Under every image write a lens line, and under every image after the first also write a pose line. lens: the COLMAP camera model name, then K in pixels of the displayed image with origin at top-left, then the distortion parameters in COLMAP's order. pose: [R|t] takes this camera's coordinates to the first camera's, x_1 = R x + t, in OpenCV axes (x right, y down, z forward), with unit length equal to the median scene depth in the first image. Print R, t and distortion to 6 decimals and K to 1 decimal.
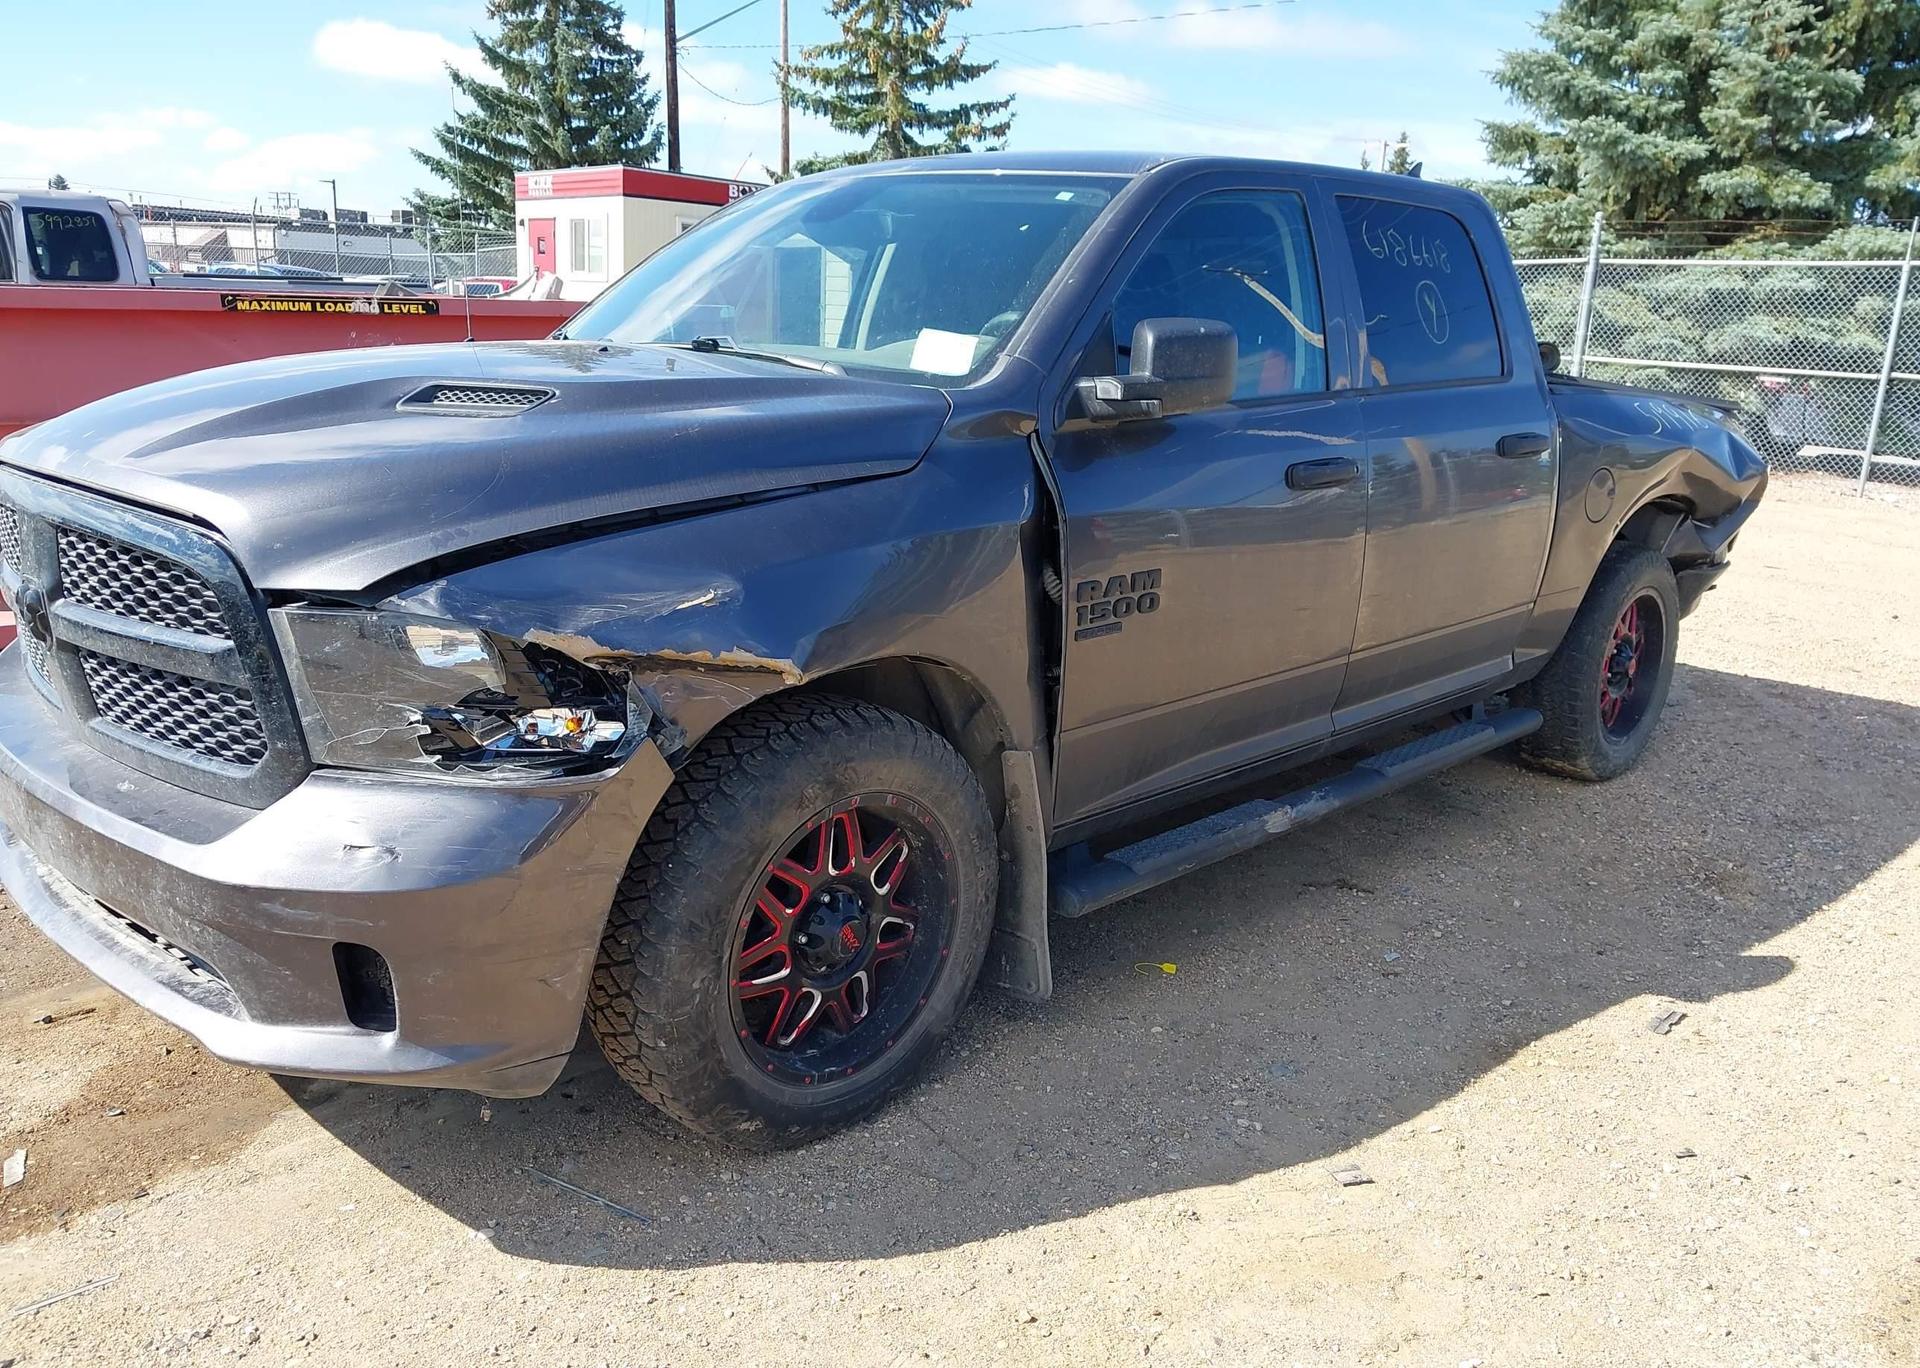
lens RADIAL K [[1602.1, 0, 976.4], [0, 1602.1, 684.6], [0, 0, 1]] dist [-0.016838, 0.014414]
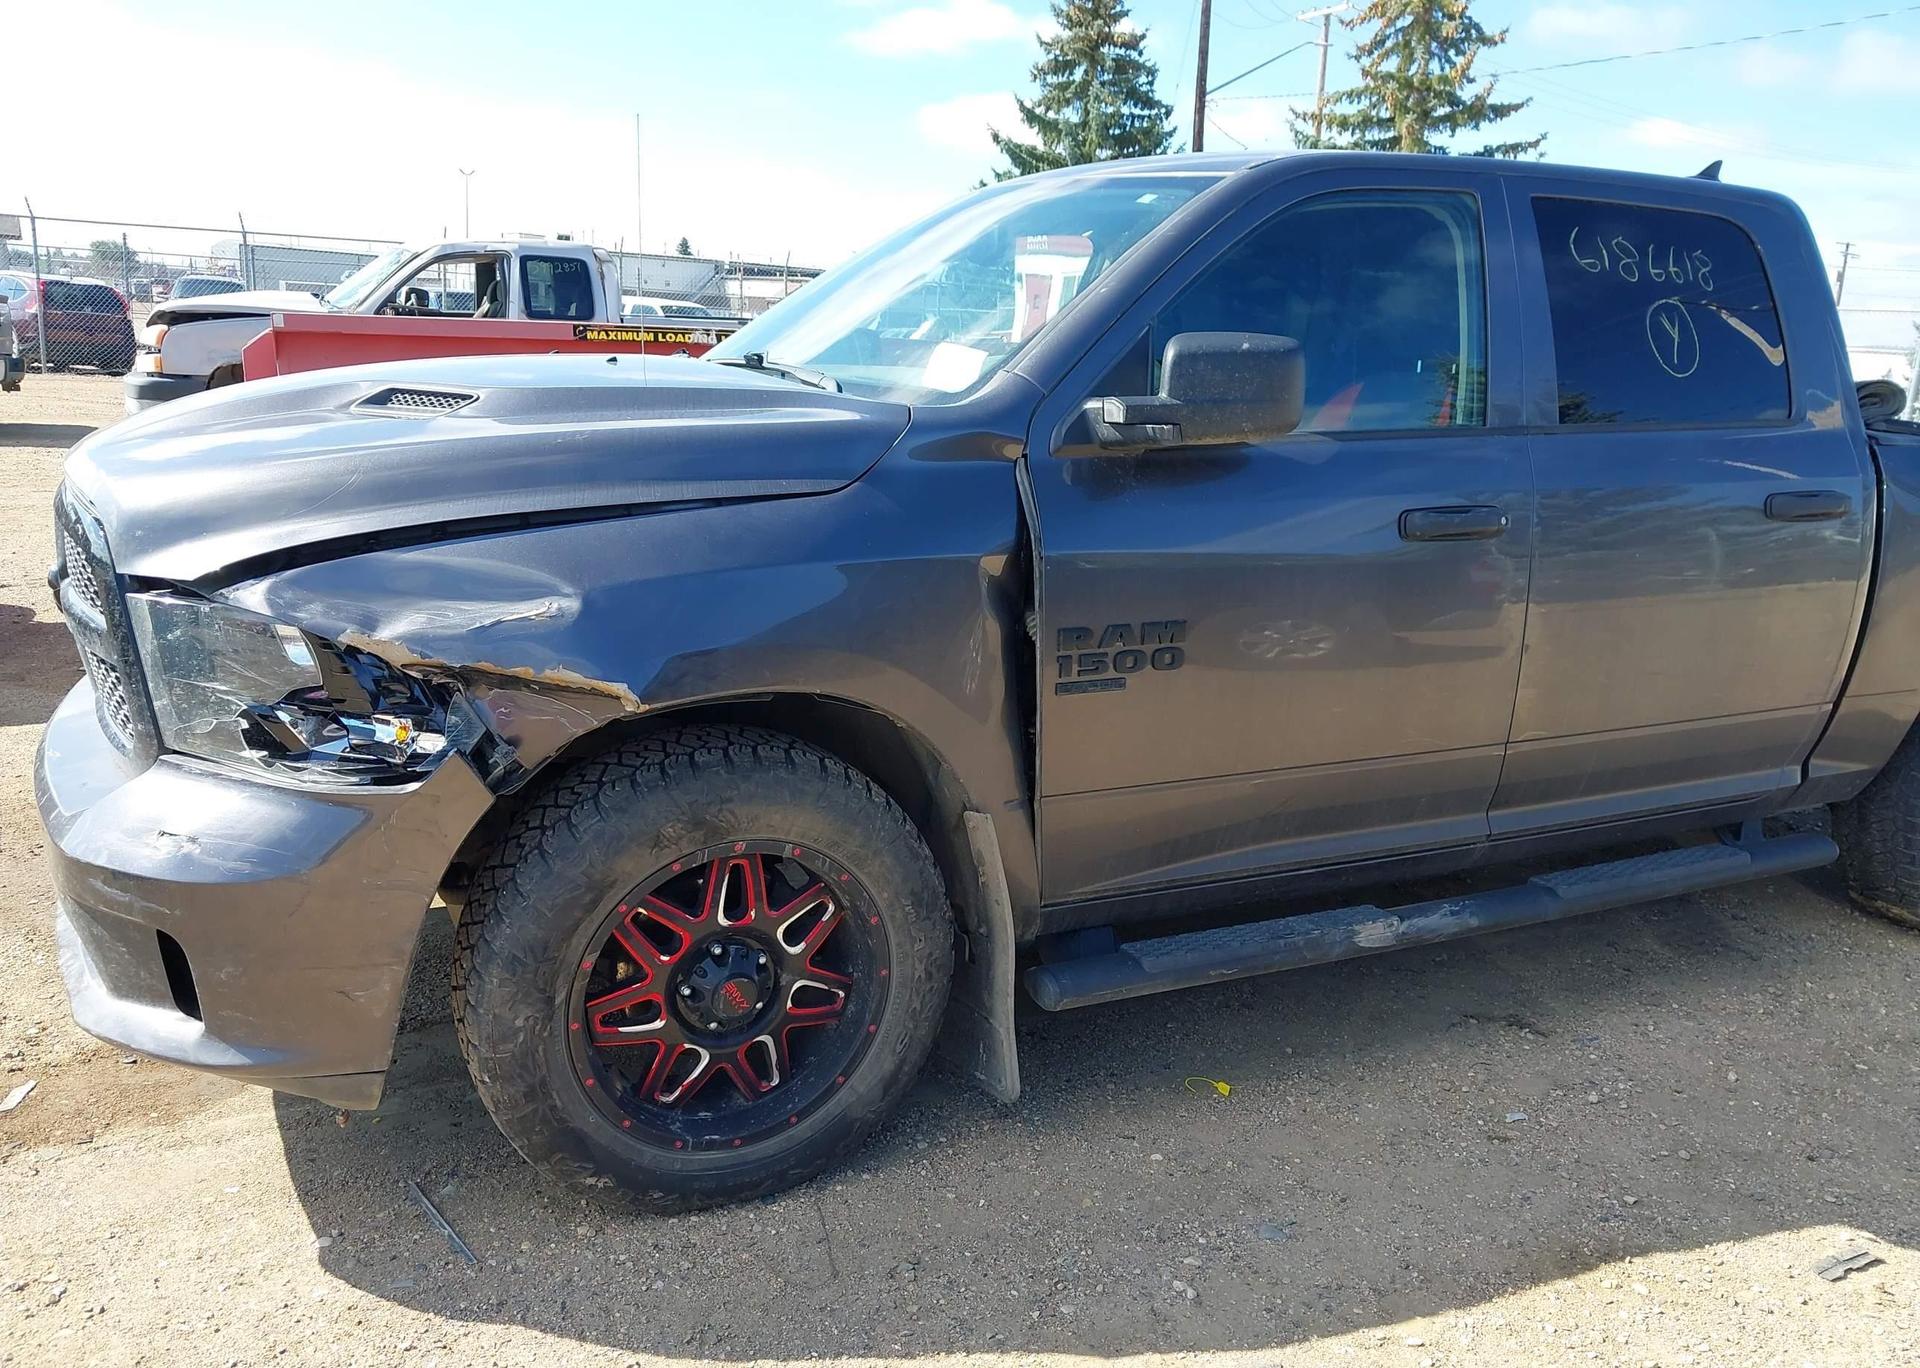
lens RADIAL K [[1602.1, 0, 954.6], [0, 1602.1, 671.5], [0, 0, 1]] dist [-0.016838, 0.014414]
pose [[0.939099, 0.074238, -0.335531, 0.276643], [-0.087297, 0.995894, -0.023982, -0.013159], [0.332372, 0.051813, 0.941724, 0.142067]]
